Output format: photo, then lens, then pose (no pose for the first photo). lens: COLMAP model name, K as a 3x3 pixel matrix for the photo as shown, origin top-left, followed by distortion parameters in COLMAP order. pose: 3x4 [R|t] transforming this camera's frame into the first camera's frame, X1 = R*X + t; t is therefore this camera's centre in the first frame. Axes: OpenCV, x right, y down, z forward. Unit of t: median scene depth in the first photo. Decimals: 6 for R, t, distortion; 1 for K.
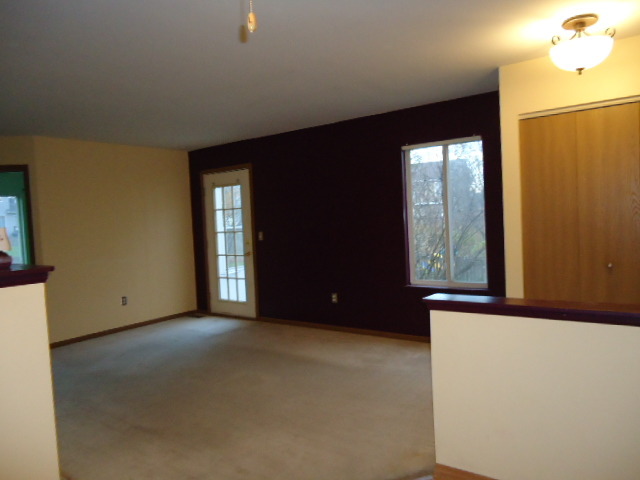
lens RADIAL K [[460.0, 0, 320.0], [0, 460.0, 240.0], [0, 0, 1]] dist [-0.003951, 0.001213]
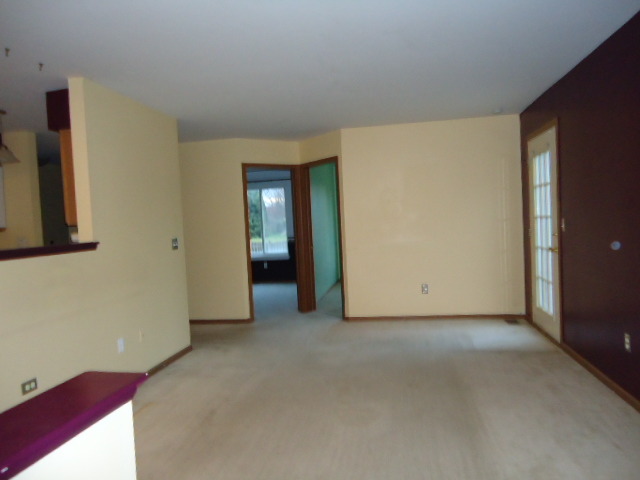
lens RADIAL K [[460.0, 0, 320.0], [0, 460.0, 240.0], [0, 0, 1]] dist [-0.003951, 0.001213]
pose [[0.464146, 0.062376, -0.883560, 0.287466], [-0.013096, 0.997892, 0.063567, -0.023277], [0.885662, -0.017933, 0.463984, 0.353237]]
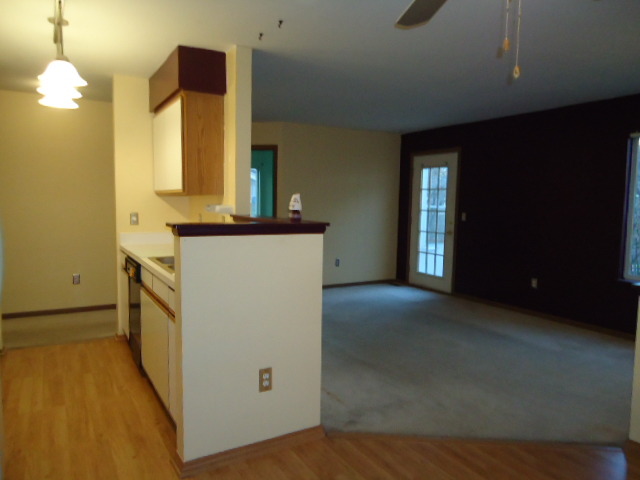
lens RADIAL K [[460.0, 0, 320.0], [0, 460.0, 240.0], [0, 0, 1]] dist [-0.003951, 0.001213]
pose [[0.915261, 0.097518, -0.390879, -0.011704], [-0.080411, 0.994958, 0.059941, 0.007481], [0.394754, -0.023430, 0.918488, -0.092086]]
